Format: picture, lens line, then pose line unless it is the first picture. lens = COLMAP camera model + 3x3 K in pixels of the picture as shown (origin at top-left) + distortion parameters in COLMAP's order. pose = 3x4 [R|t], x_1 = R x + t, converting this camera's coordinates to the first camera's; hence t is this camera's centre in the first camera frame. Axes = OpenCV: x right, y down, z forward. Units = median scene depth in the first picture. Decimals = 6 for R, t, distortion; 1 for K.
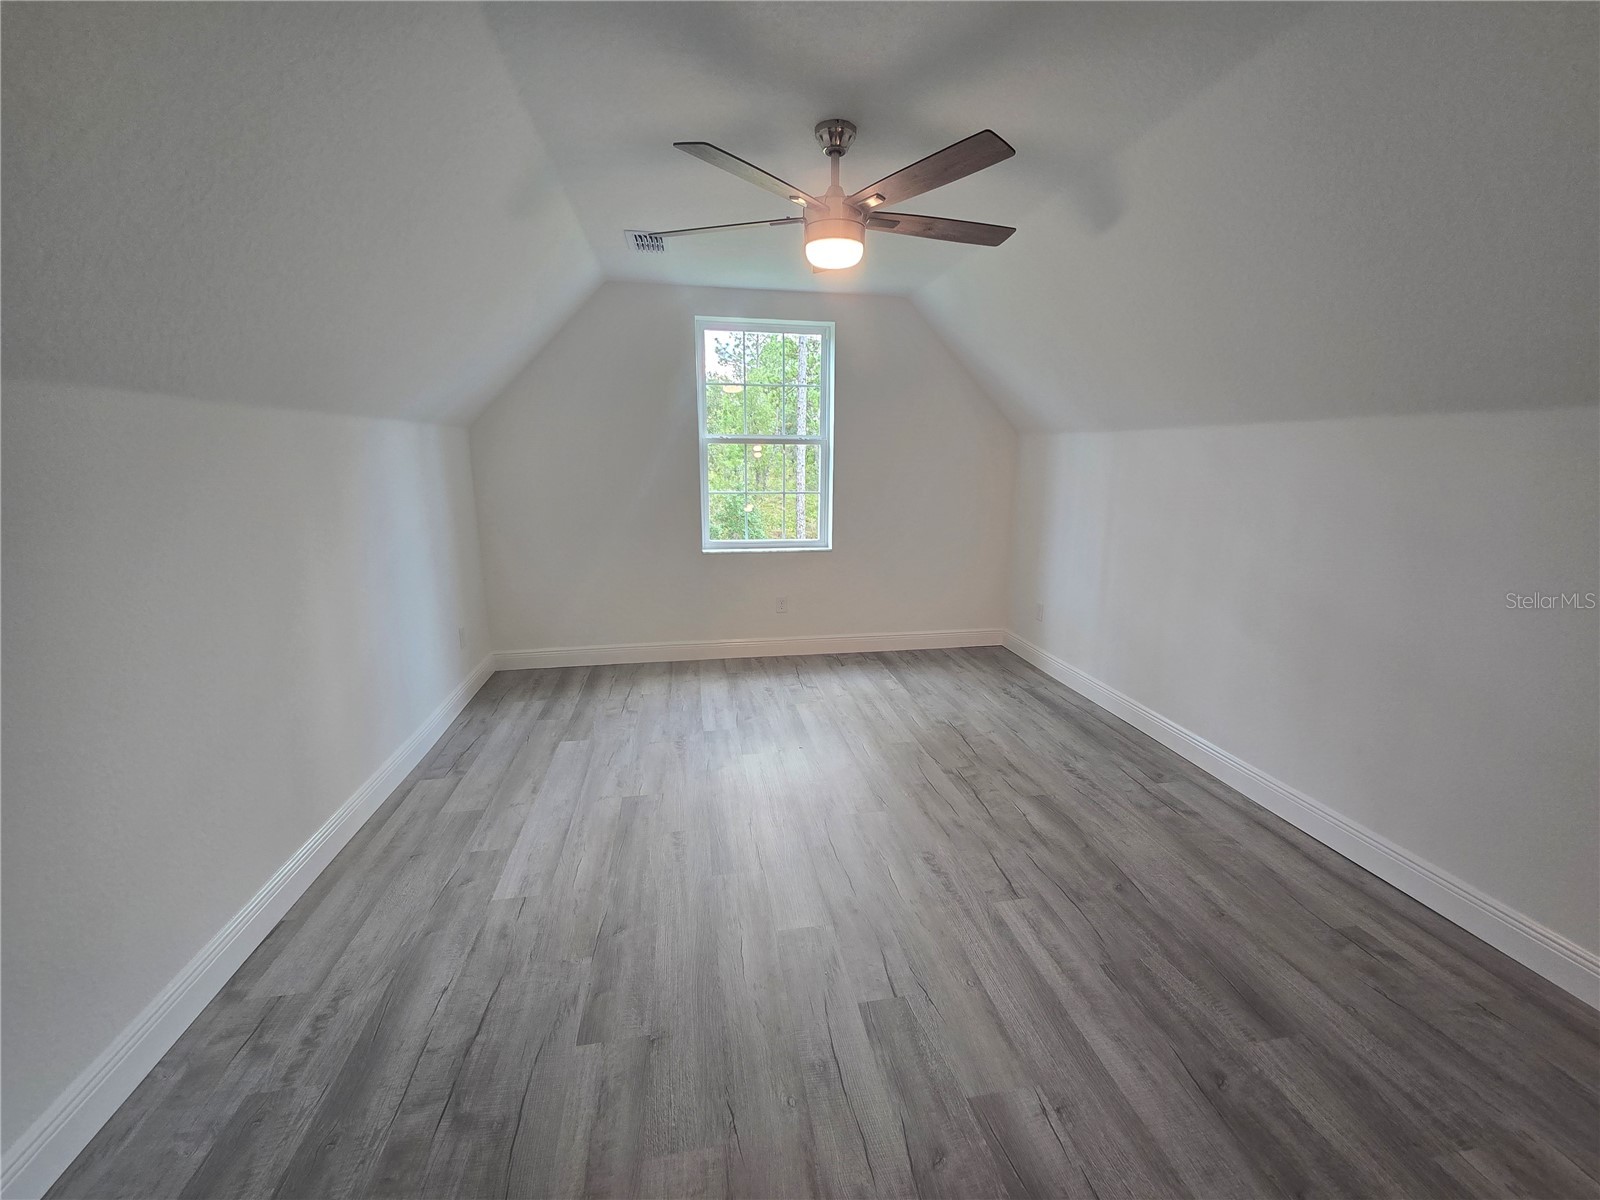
lens RADIAL K [[665.0, 0, 795.0], [0, 665.0, 605.4], [0, 0, 1]] dist [-0.002406, -0.000176]
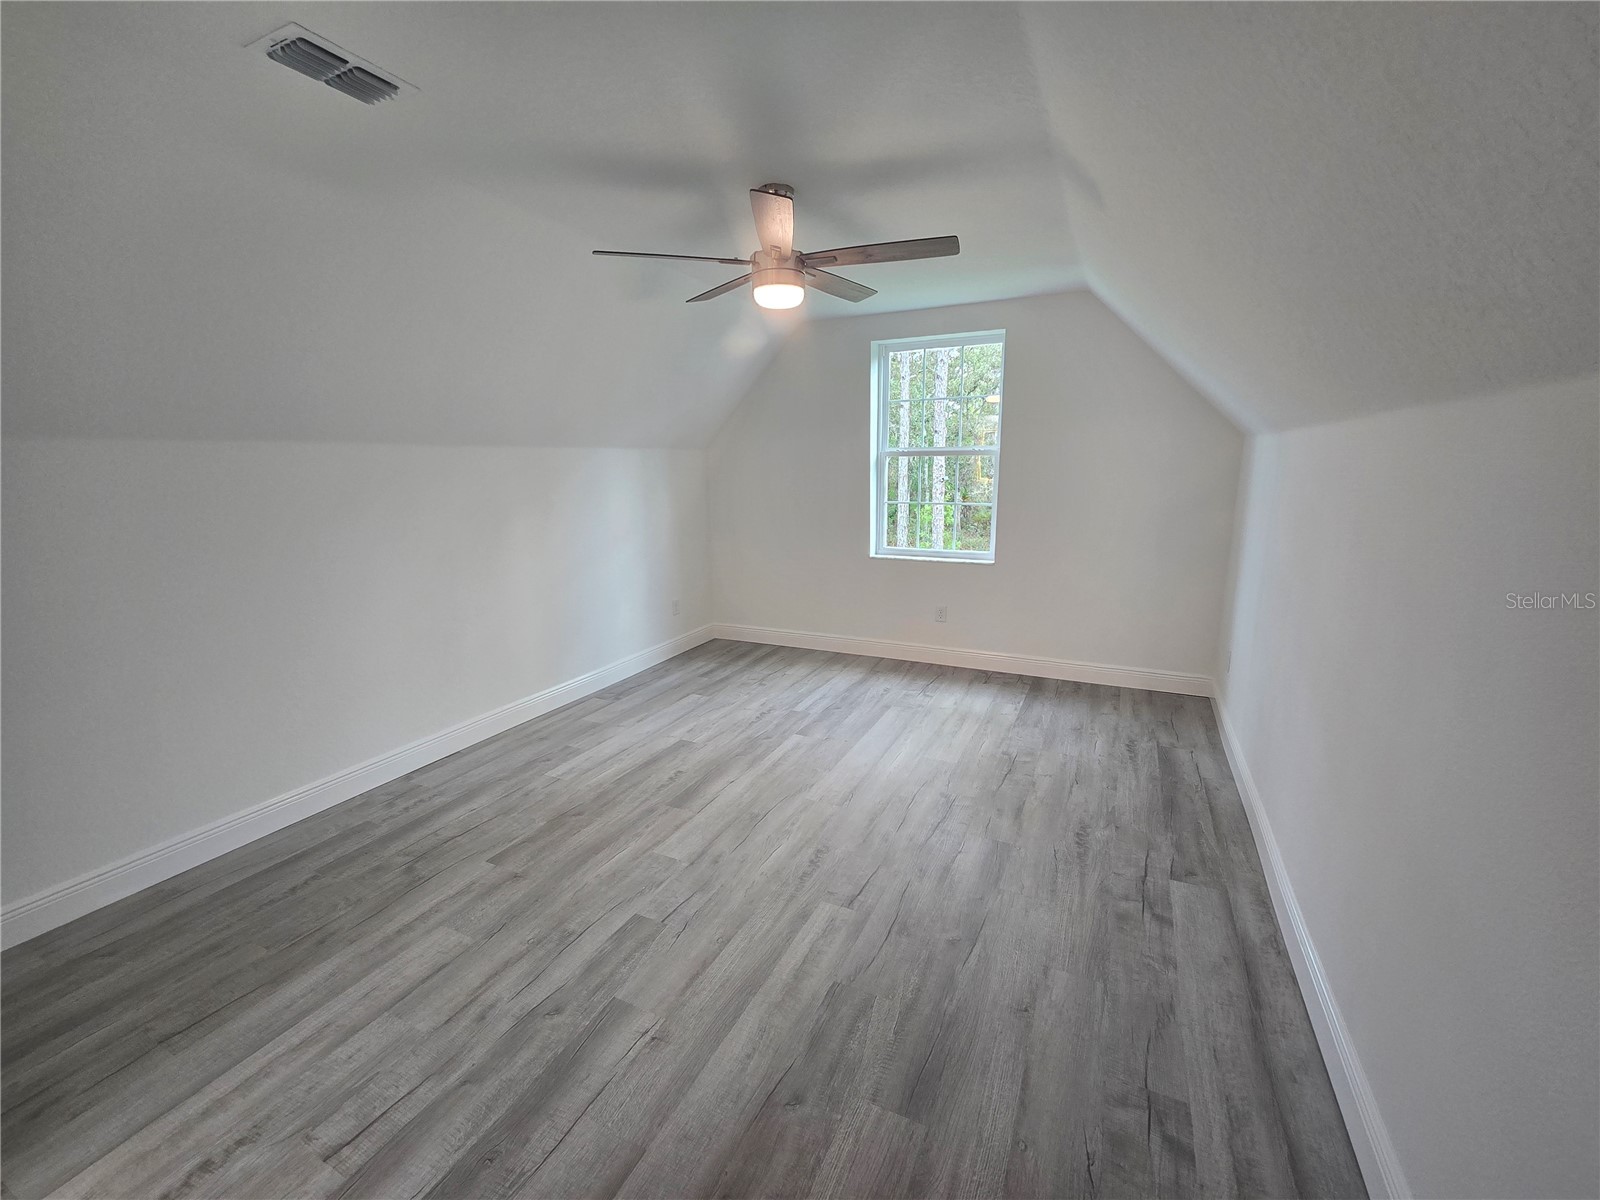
lens RADIAL K [[654.7, 0, 800.0], [0, 654.7, 600.0], [0, 0, 1]] dist [-0.002450, -0.000510]
pose [[0.808625, 0.106053, -0.578687, 0.575036], [-0.114749, 0.993158, 0.021667, -0.029671], [0.577026, 0.048883, 0.815262, 0.082798]]
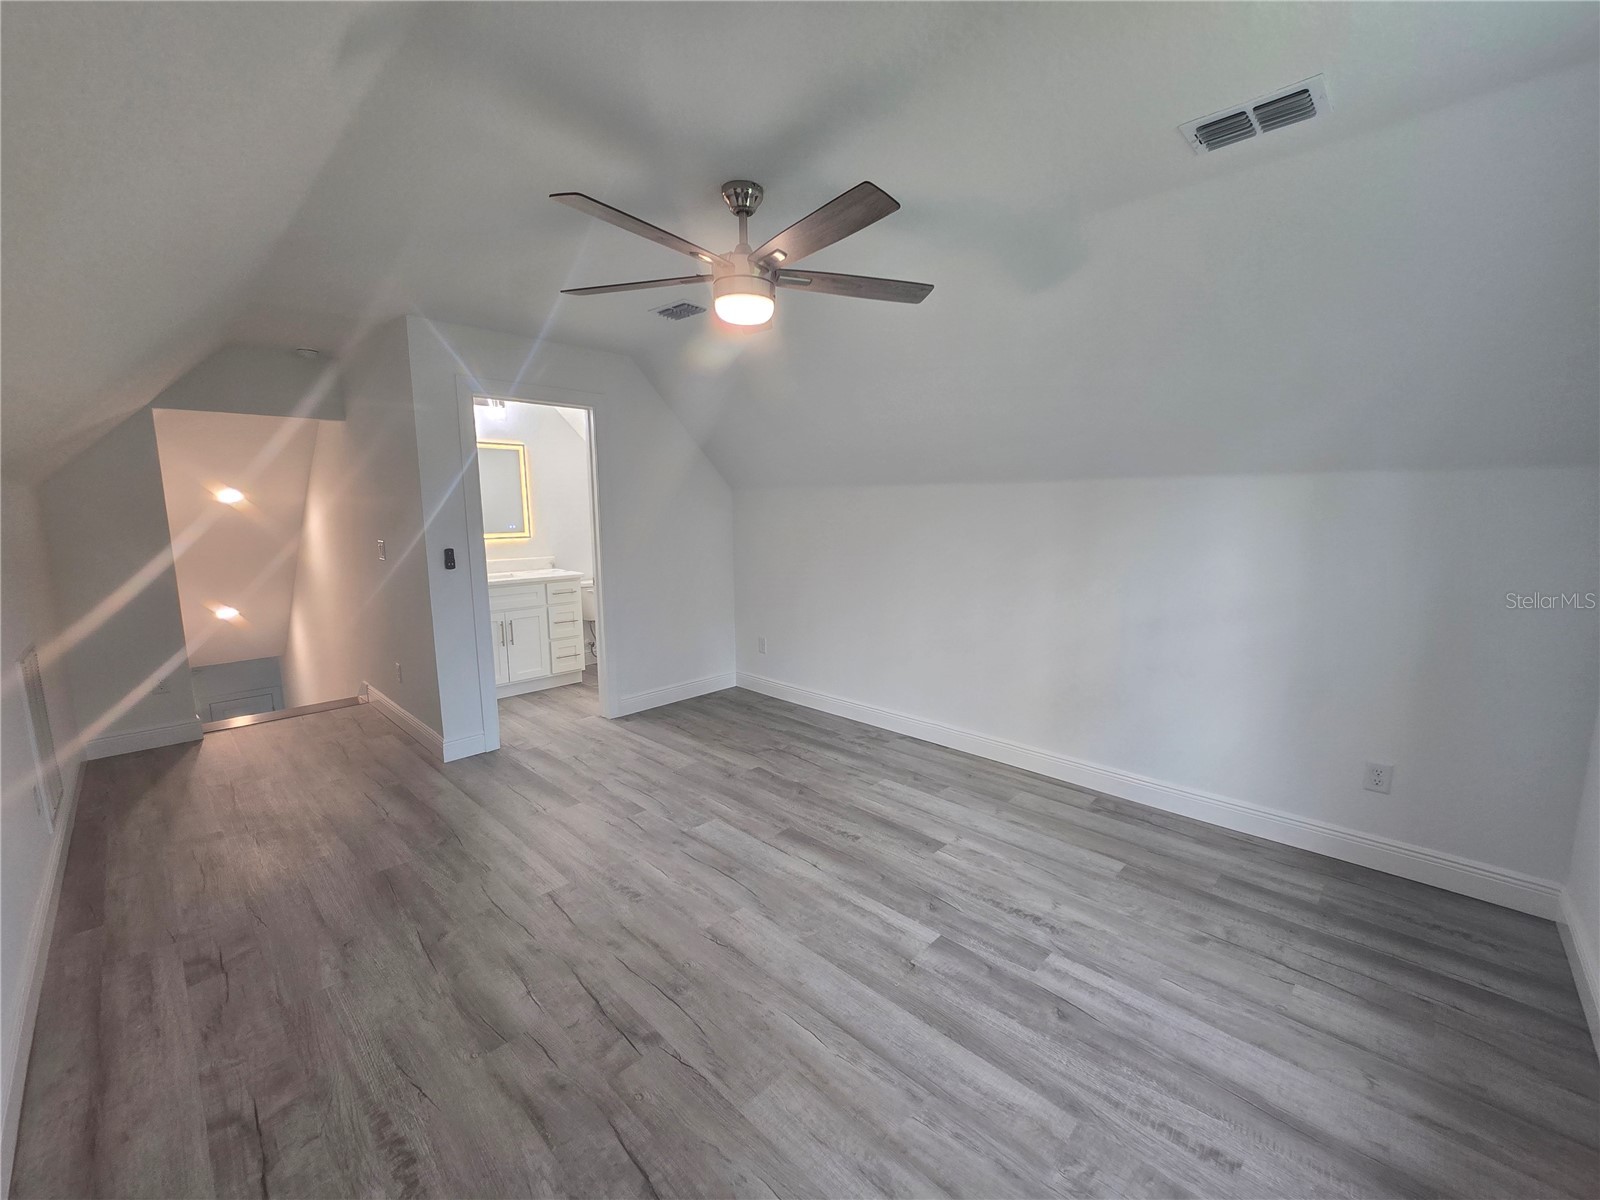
lens RADIAL K [[654.7, 0, 800.0], [0, 654.7, 600.0], [0, 0, 1]] dist [-0.002450, -0.000510]
pose [[-0.809955, 0.081518, -0.580800, 0.422511], [-0.132444, 0.939290, 0.316534, -0.310374], [0.571342, 0.333302, -0.749986, 1.362184]]
